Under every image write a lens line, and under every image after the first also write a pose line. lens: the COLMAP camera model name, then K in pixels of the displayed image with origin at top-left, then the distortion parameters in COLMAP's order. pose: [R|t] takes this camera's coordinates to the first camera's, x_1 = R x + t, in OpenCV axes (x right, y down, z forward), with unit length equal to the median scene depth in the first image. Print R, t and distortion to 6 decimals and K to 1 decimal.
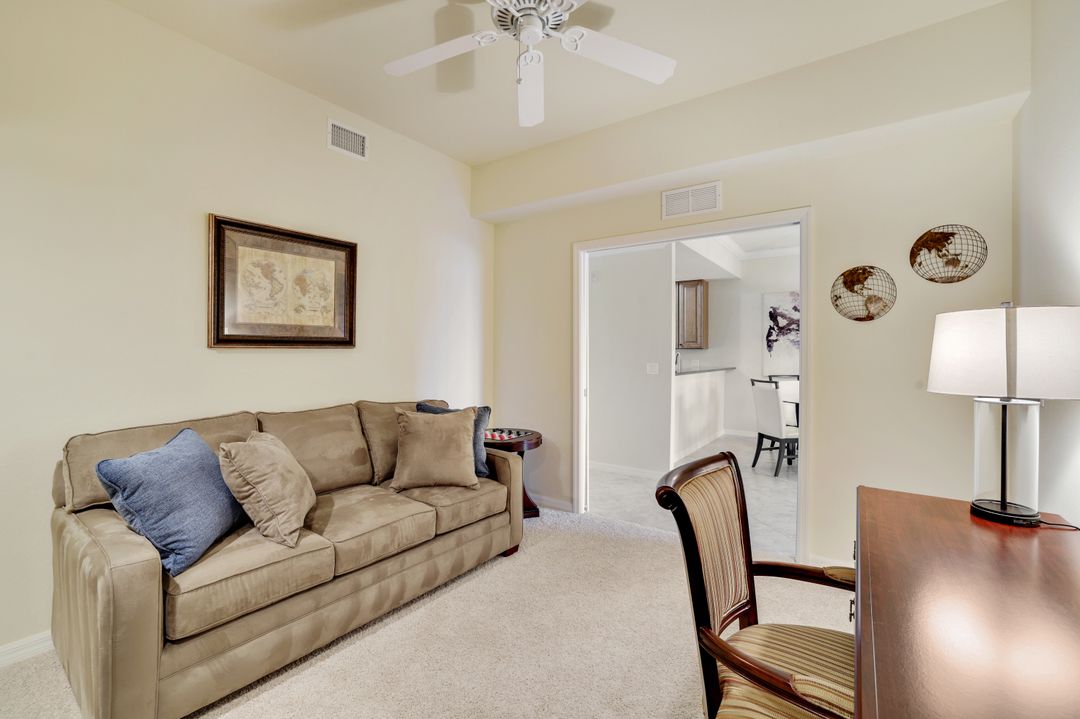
lens RADIAL K [[464.7, 0, 538.6], [0, 464.7, 358.3], [0, 0, 1]] dist [-0.027985, 0.007582]
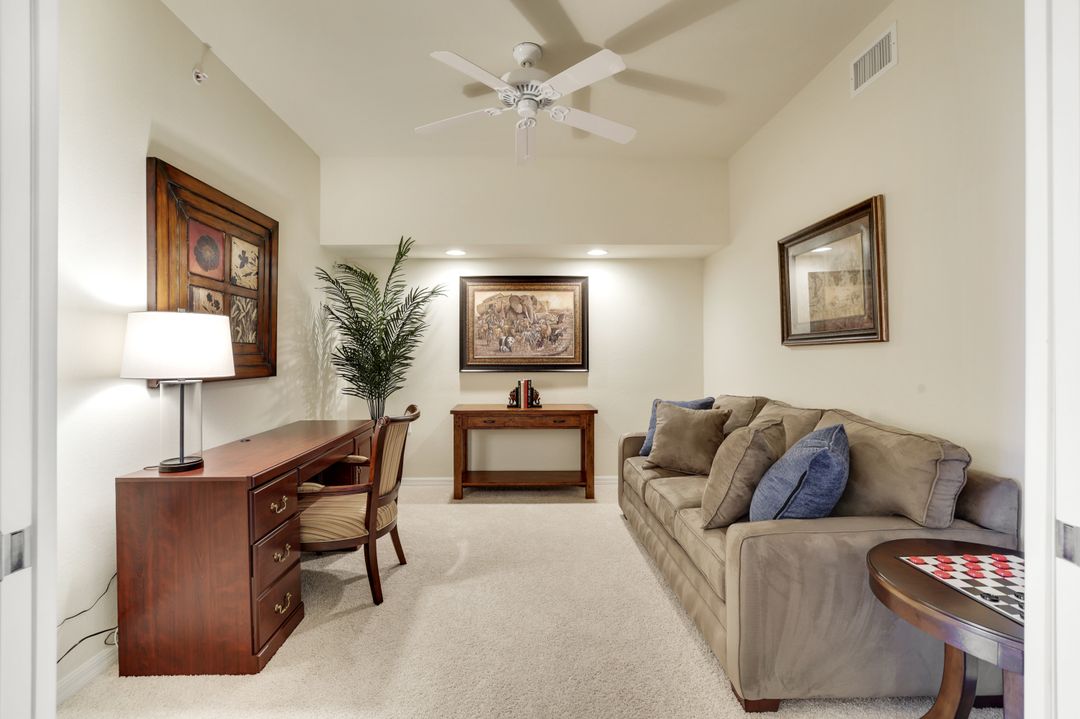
lens RADIAL K [[464.7, 0, 534.0], [0, 464.7, 350.6], [0, 0, 1]] dist [-0.027985, 0.007582]
pose [[-0.802046, -0.008919, -0.597195, 0.476629], [-0.004622, 0.999951, -0.008727, 0.001031], [0.597244, -0.004239, -0.802048, 1.312589]]
